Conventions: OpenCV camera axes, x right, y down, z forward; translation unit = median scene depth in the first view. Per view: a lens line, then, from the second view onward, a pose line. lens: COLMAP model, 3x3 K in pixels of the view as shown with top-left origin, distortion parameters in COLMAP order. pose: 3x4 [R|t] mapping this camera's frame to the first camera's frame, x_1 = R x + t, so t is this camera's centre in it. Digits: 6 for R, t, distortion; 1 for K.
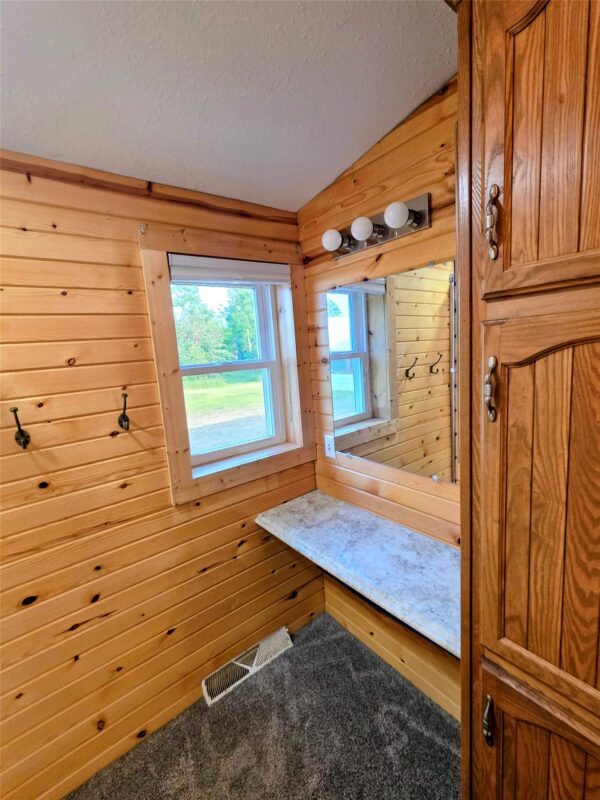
lens RADIAL K [[343.7, 0, 300.0], [0, 343.7, 400.0], [0, 0, 1]] dist [0.001723, 0.000169]
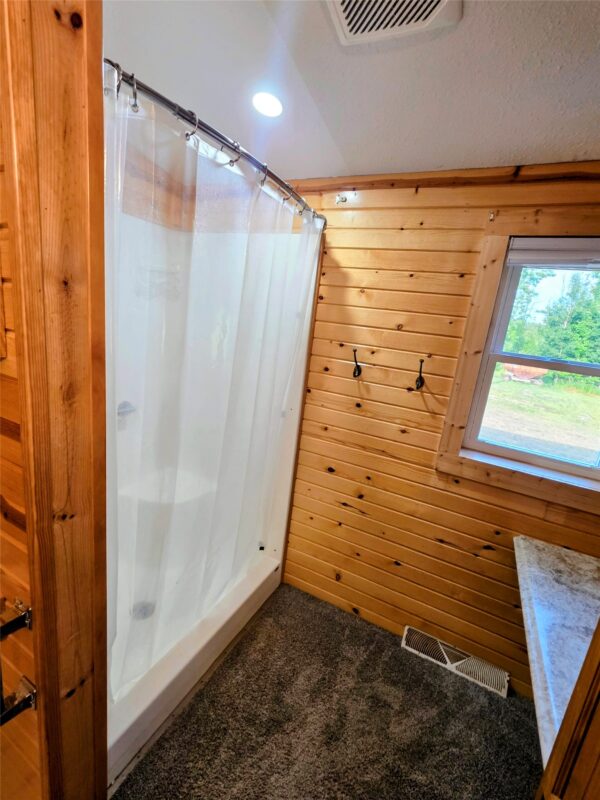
lens RADIAL K [[362.9, 0, 303.2], [0, 362.9, 397.7], [0, 0, 1]] dist [0.001040, -0.000399]
pose [[0.408212, 0.318498, -0.855524, 0.413190], [-0.278774, 0.935889, 0.215400, -0.046017], [0.869280, 0.150569, 0.470830, 0.043380]]
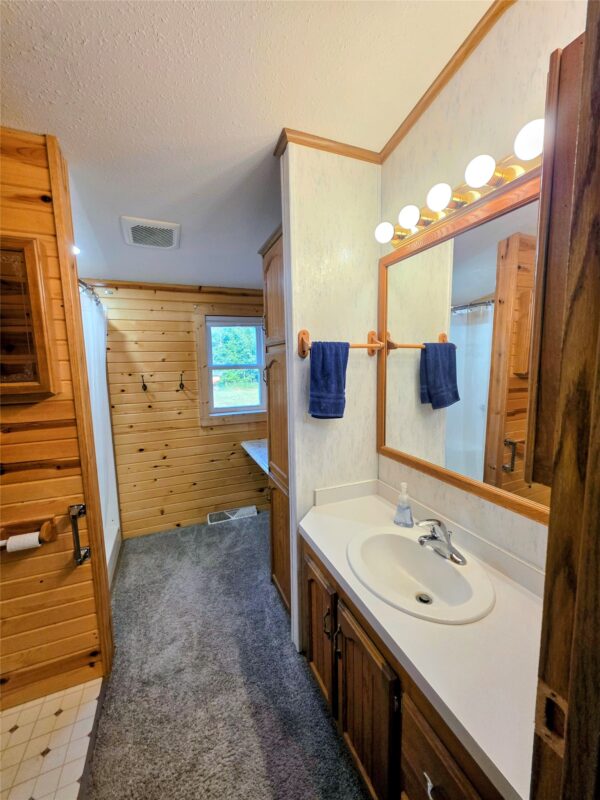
lens RADIAL K [[320.5, 0, 303.7], [0, 320.5, 401.2], [0, 0, 1]] dist [-0.000293, -0.000145]
pose [[0.962092, 0.093039, -0.256364, 0.839945], [-0.094437, 0.995507, 0.006878, 0.068252], [0.255852, 0.017594, 0.966556, -0.885914]]
